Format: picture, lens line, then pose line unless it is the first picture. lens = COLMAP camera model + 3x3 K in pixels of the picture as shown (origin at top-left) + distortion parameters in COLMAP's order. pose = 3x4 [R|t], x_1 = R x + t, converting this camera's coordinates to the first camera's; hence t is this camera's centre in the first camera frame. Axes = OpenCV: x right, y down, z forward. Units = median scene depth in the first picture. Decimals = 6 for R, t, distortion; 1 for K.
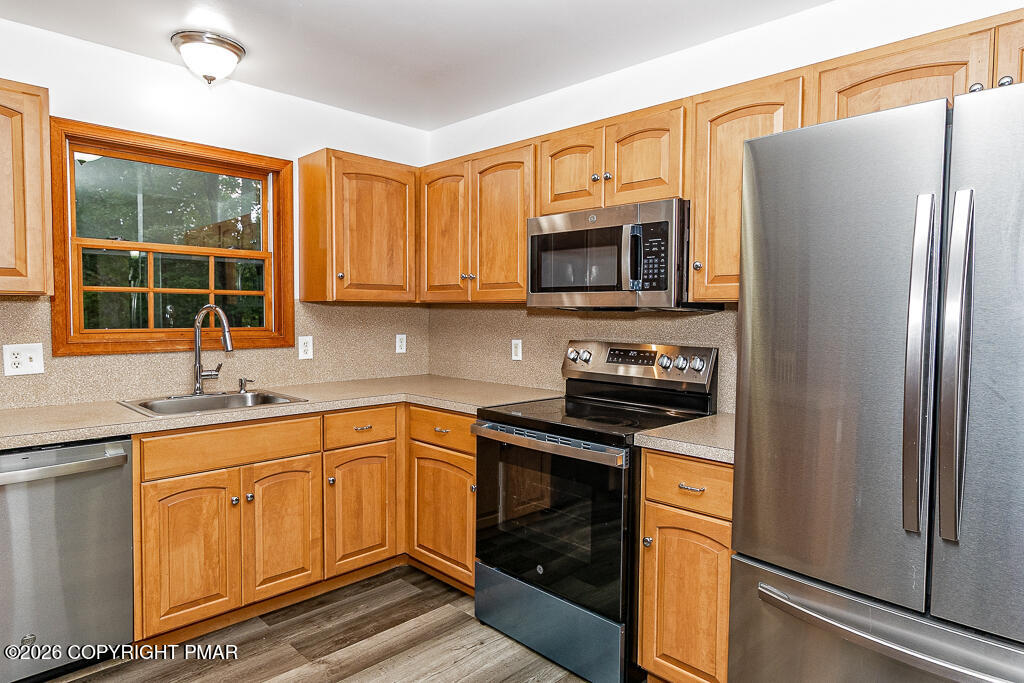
lens RADIAL K [[611.9, 0, 516.1], [0, 611.9, 337.5], [0, 0, 1]] dist [0.001149, 0.000377]
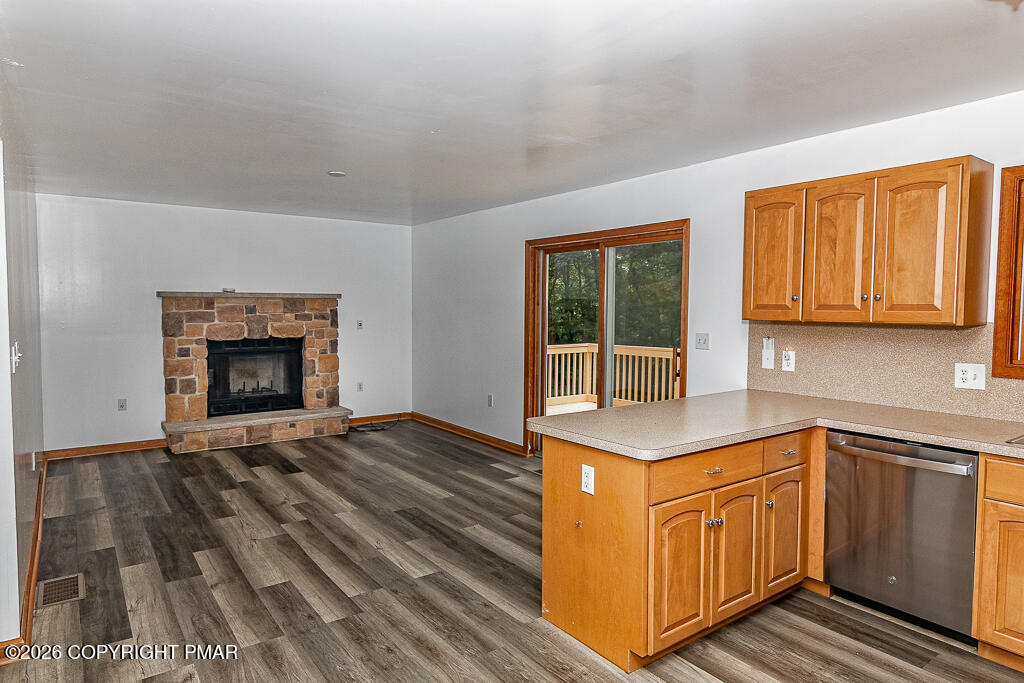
lens RADIAL K [[611.9, 0, 516.1], [0, 611.9, 337.5], [0, 0, 1]] dist [0.001149, 0.000377]
pose [[-0.152643, 0.041717, -0.987400, 0.483573], [-0.050646, 0.997466, 0.049972, -0.051011], [0.986983, 0.057636, -0.150144, 0.261898]]
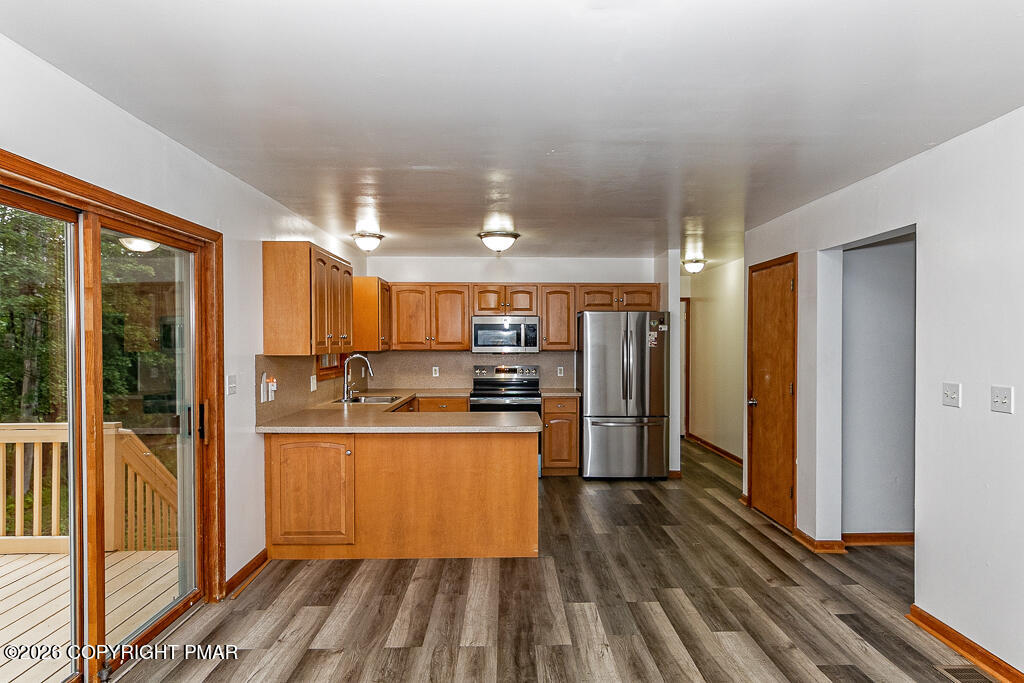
lens RADIAL K [[621.0, 0, 517.2], [0, 621.0, 348.9], [0, 0, 1]] dist [0.002086, 0.001953]
pose [[0.697849, -0.016477, 0.716056, -1.668313], [0.037731, 0.999193, -0.013779, -0.023251], [-0.715251, 0.036633, 0.697907, -0.886265]]
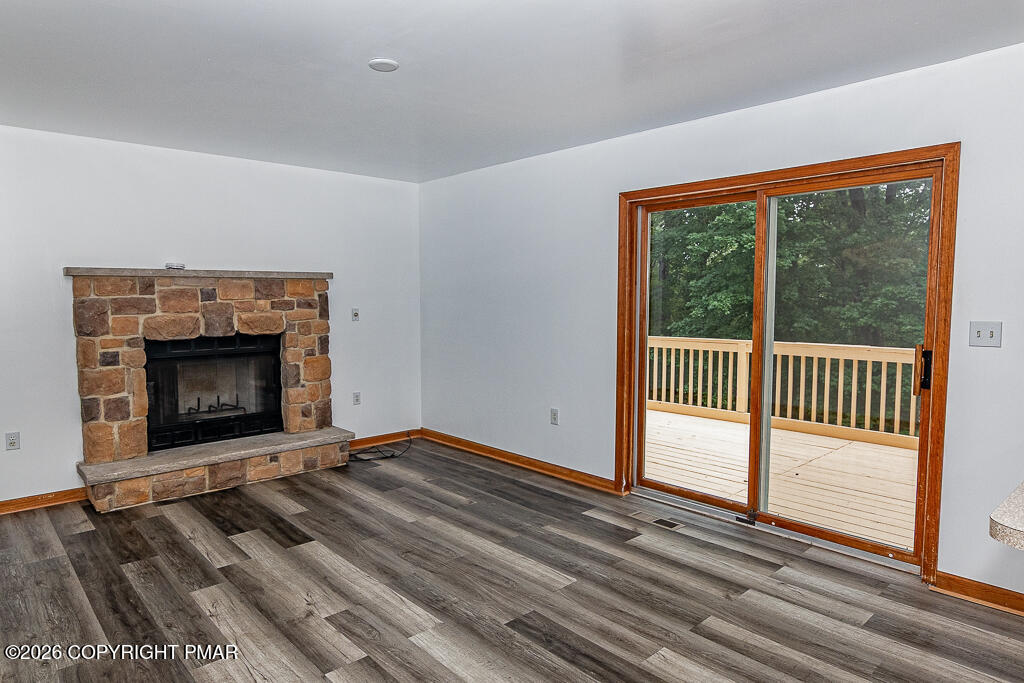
lens RADIAL K [[624.1, 0, 512.0], [0, 624.1, 341.5], [0, 0, 1]] dist [0.001149, 0.001856]
pose [[-0.048646, 0.067149, -0.996556, -0.075082], [-0.042516, 0.996694, 0.069233, -0.013168], [0.997911, 0.045738, -0.045630, -0.227471]]
